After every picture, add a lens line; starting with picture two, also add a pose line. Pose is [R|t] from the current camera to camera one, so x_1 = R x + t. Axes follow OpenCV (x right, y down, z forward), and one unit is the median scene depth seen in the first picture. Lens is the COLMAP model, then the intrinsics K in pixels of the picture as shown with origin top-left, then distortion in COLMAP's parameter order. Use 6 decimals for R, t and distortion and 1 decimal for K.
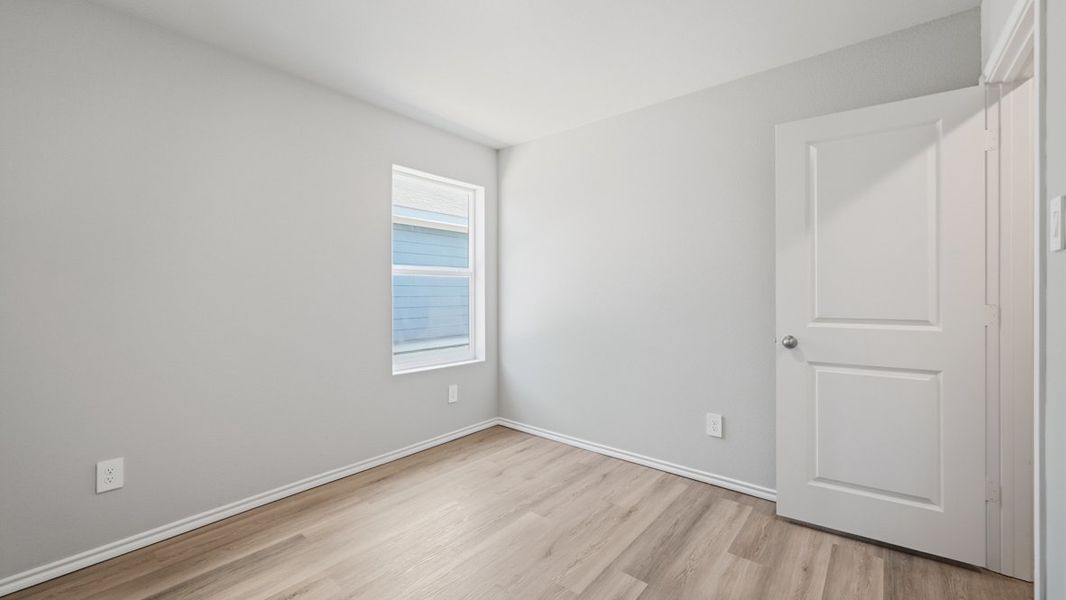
lens RADIAL K [[421.1, 0, 538.0], [0, 421.1, 291.8], [0, 0, 1]] dist [0.001568, -0.001253]
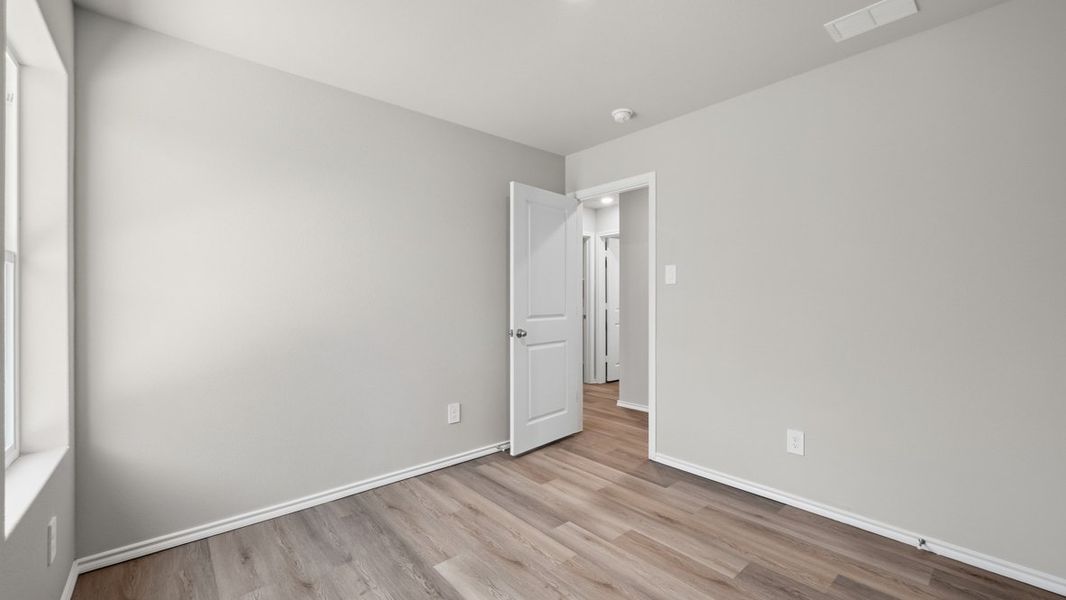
lens RADIAL K [[421.1, 0, 548.0], [0, 421.1, 293.3], [0, 0, 1]] dist [0.001568, -0.001253]
pose [[0.153307, 0.008785, 0.988140, -0.798713], [-0.006899, 0.999946, -0.007820, -0.008783], [-0.988154, -0.005618, 0.153360, 0.650783]]
